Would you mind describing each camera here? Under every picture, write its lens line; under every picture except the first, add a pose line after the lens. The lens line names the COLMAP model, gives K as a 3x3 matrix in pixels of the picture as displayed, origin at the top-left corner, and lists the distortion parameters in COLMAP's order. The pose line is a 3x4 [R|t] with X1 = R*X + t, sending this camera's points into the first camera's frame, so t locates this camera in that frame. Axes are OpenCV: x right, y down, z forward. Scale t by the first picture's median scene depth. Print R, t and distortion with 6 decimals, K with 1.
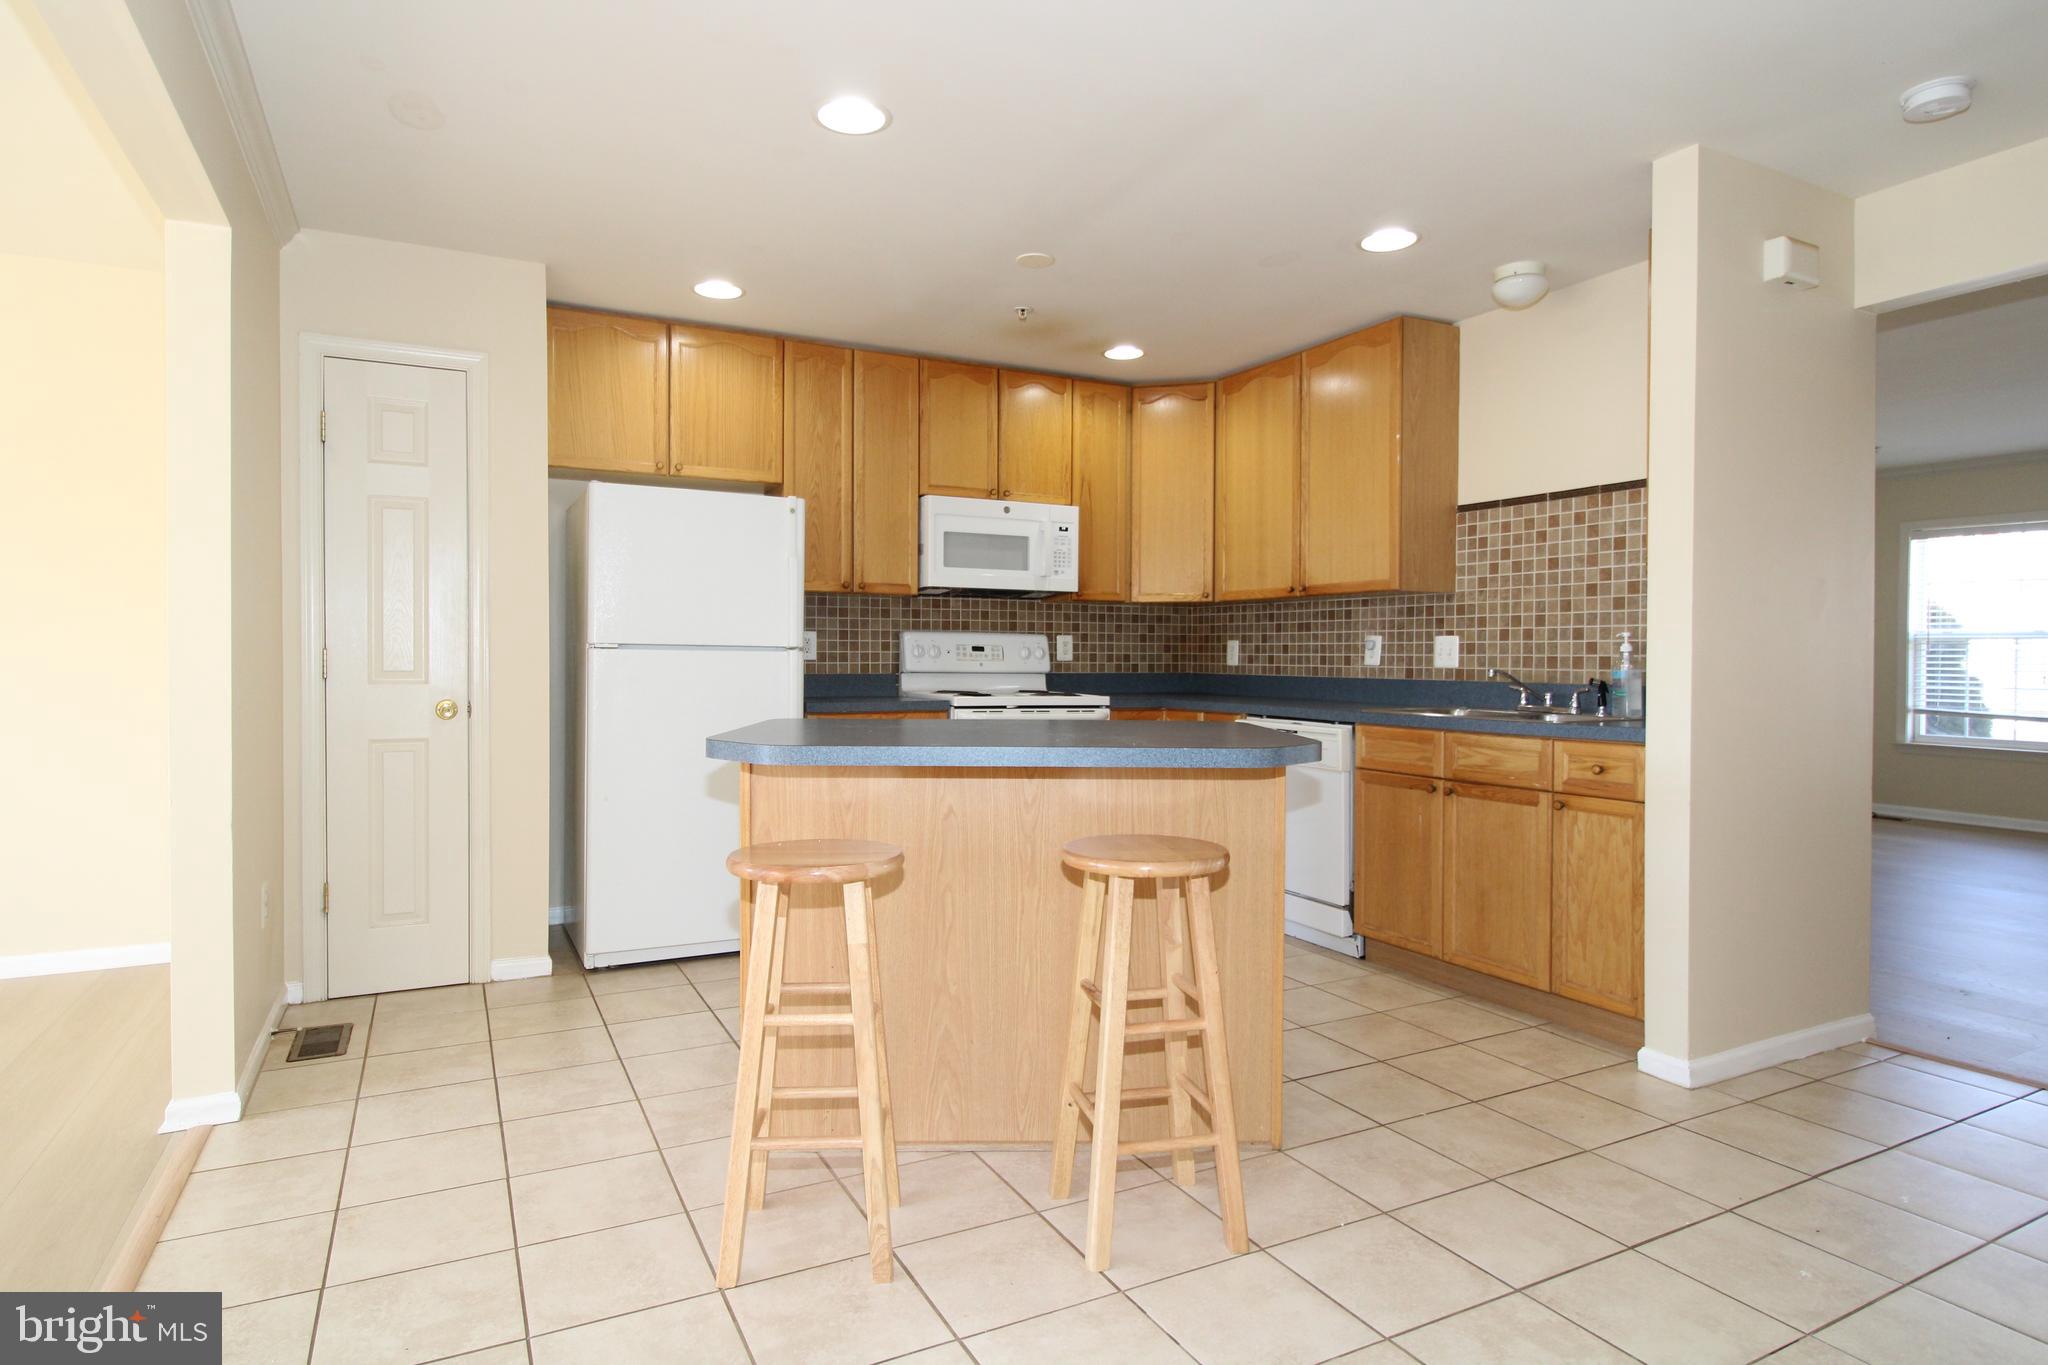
lens RADIAL K [[1128.5, 0, 1016.3], [0, 1128.5, 681.1], [0, 0, 1]] dist [0.015433, -0.002489]
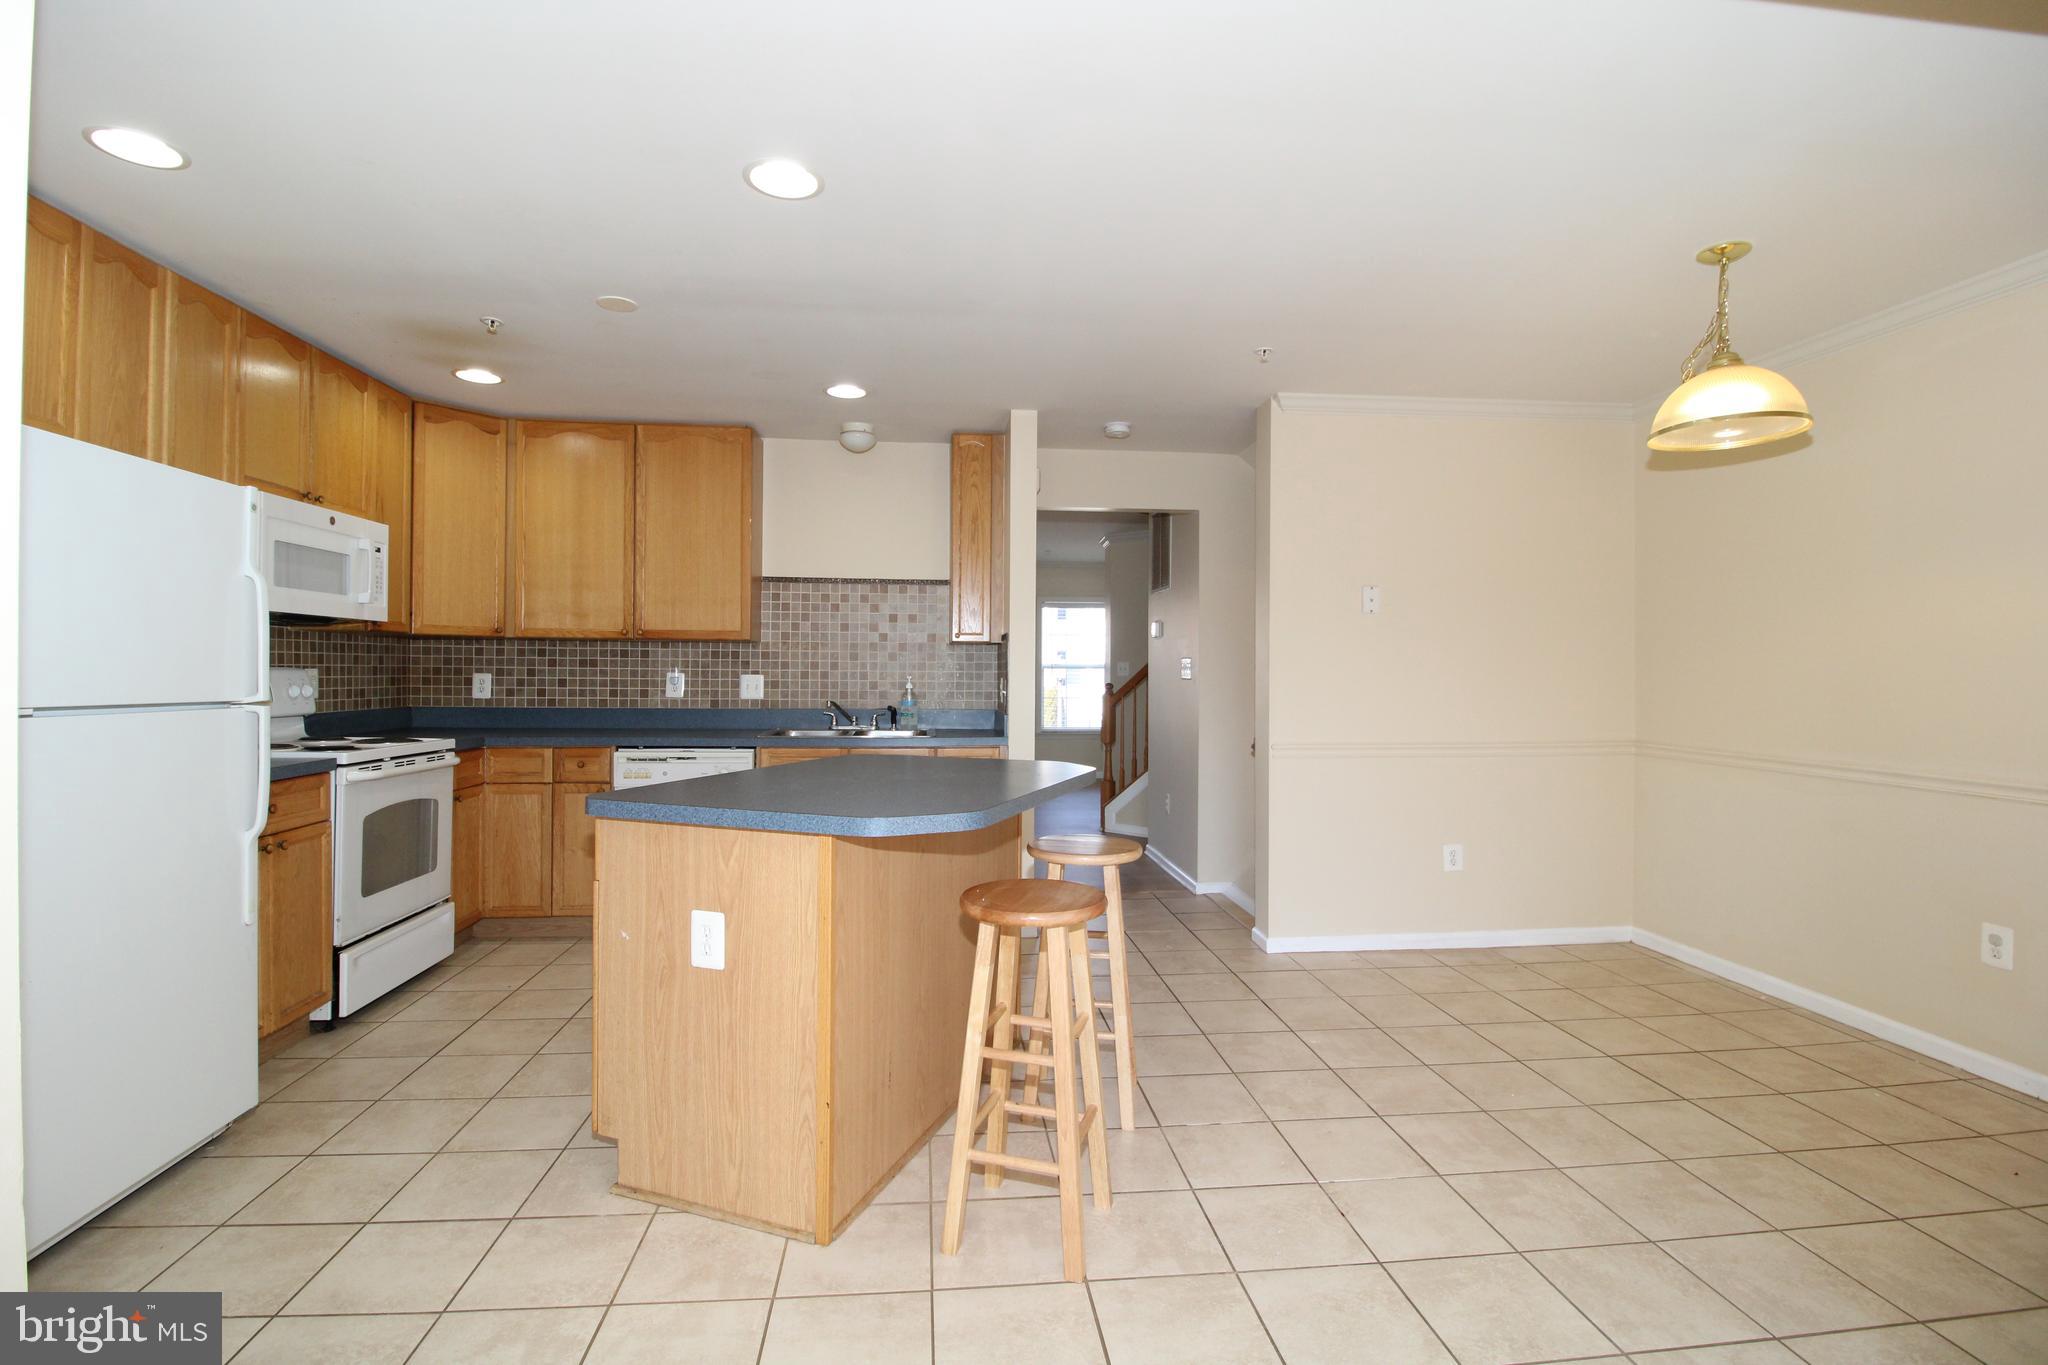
lens RADIAL K [[948.0, 0, 1020.6], [0, 948.0, 674.5], [0, 0, 1]] dist [0.001700, -0.000751]
pose [[0.366038, -0.006247, 0.930579, -0.481543], [0.013408, 0.999909, 0.001439, -0.034476], [-0.930503, 0.011950, 0.366088, 0.284817]]
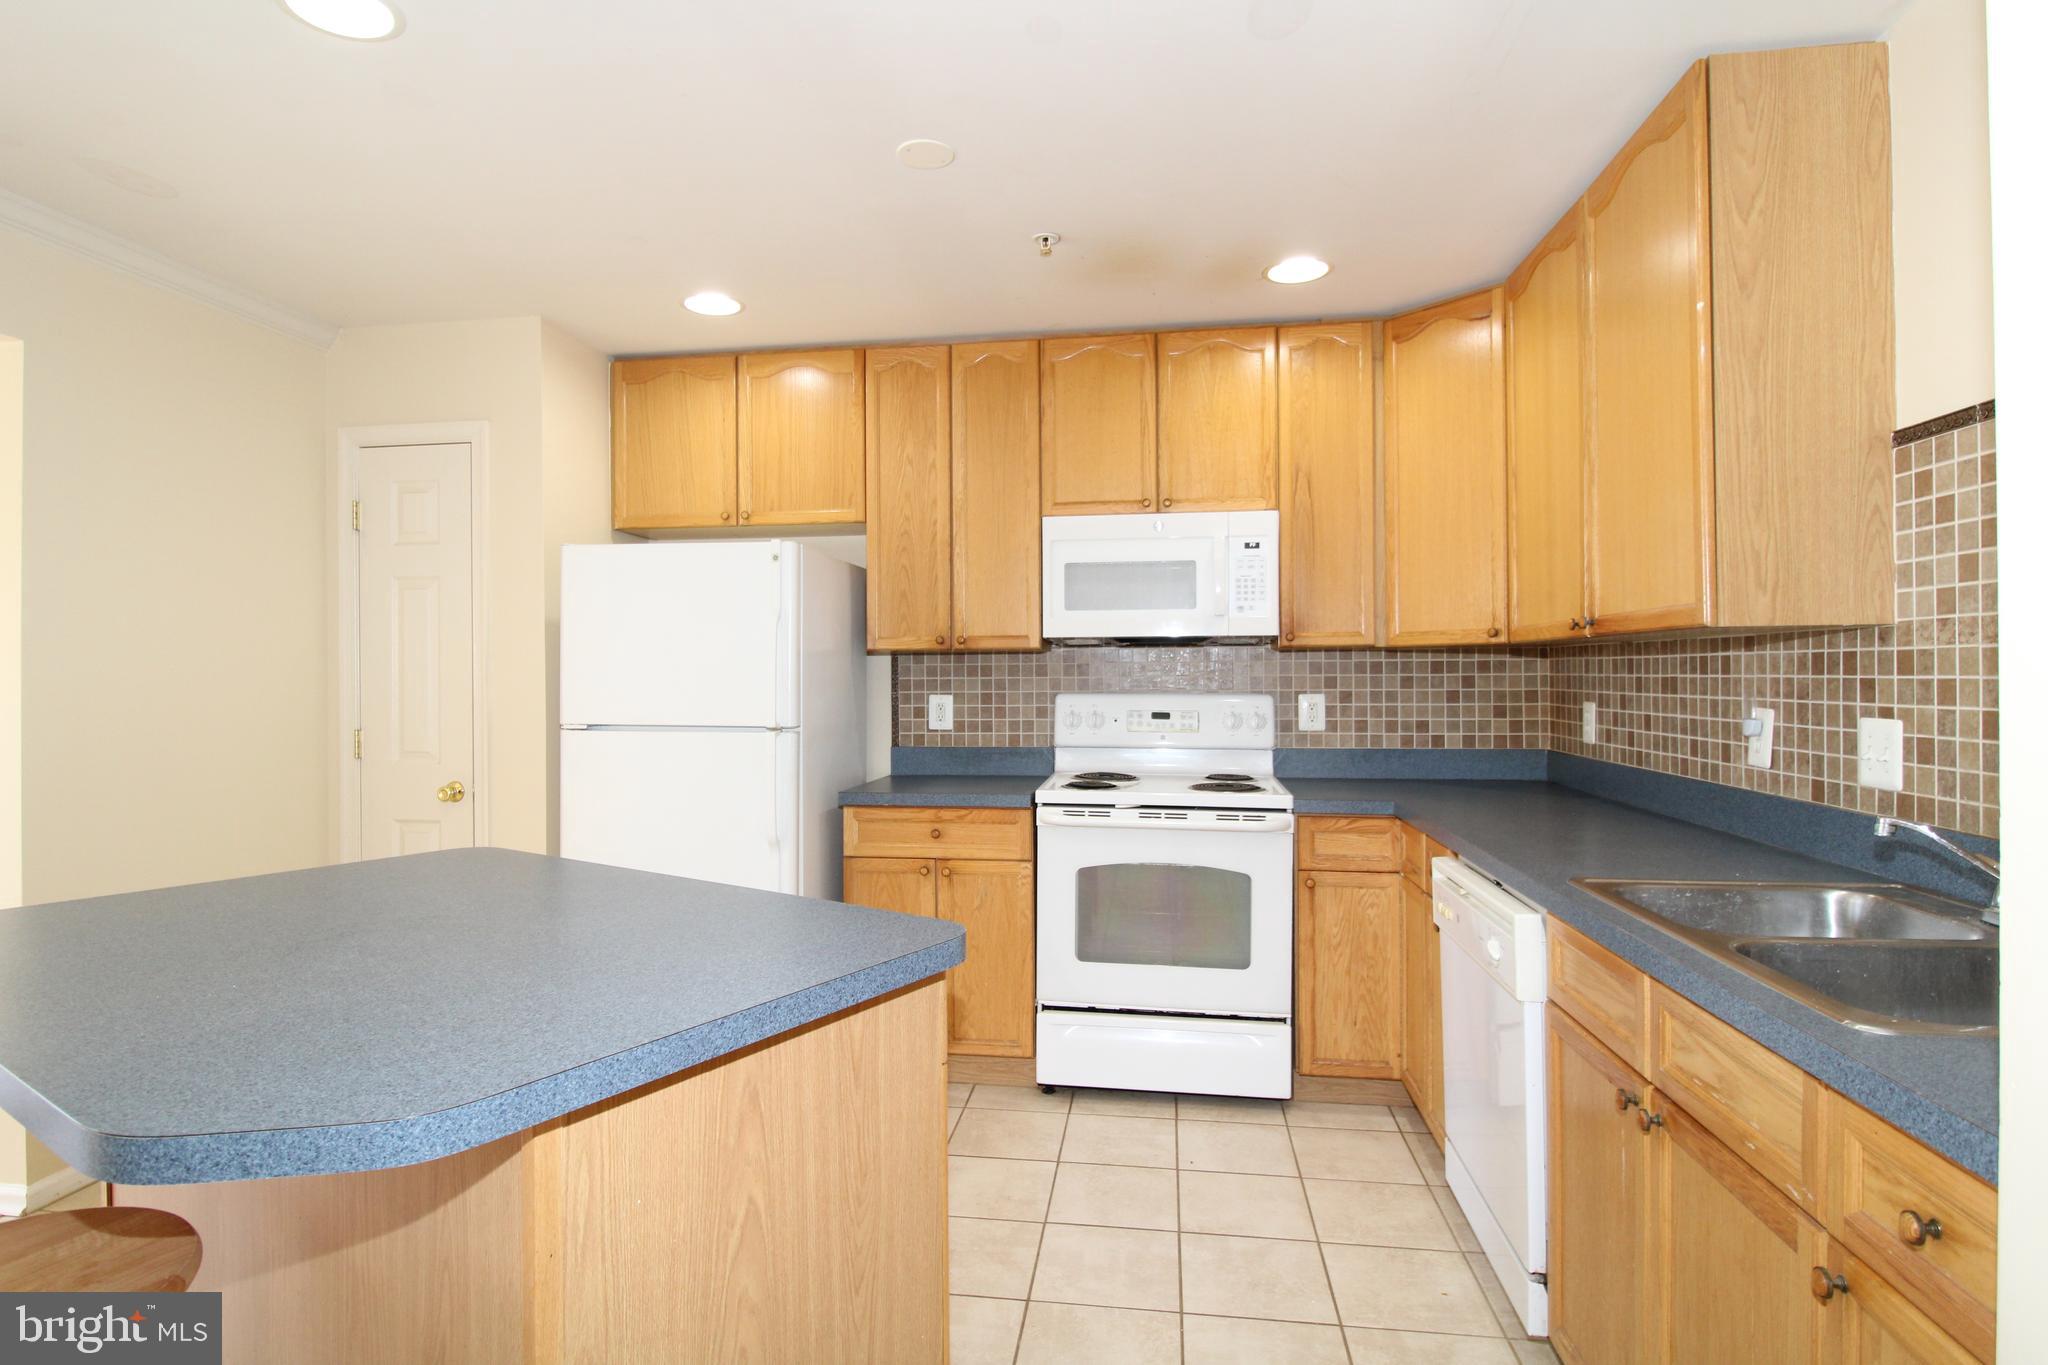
lens RADIAL K [[1062.7, 0, 1009.0], [0, 1062.7, 676.3], [0, 0, 1]] dist [-0.005941, -0.002327]
pose [[0.807177, -0.009010, -0.590241, 0.319640], [-0.003110, 0.999805, -0.019516, -0.043673], [0.590302, 0.017589, 0.806991, 0.410229]]
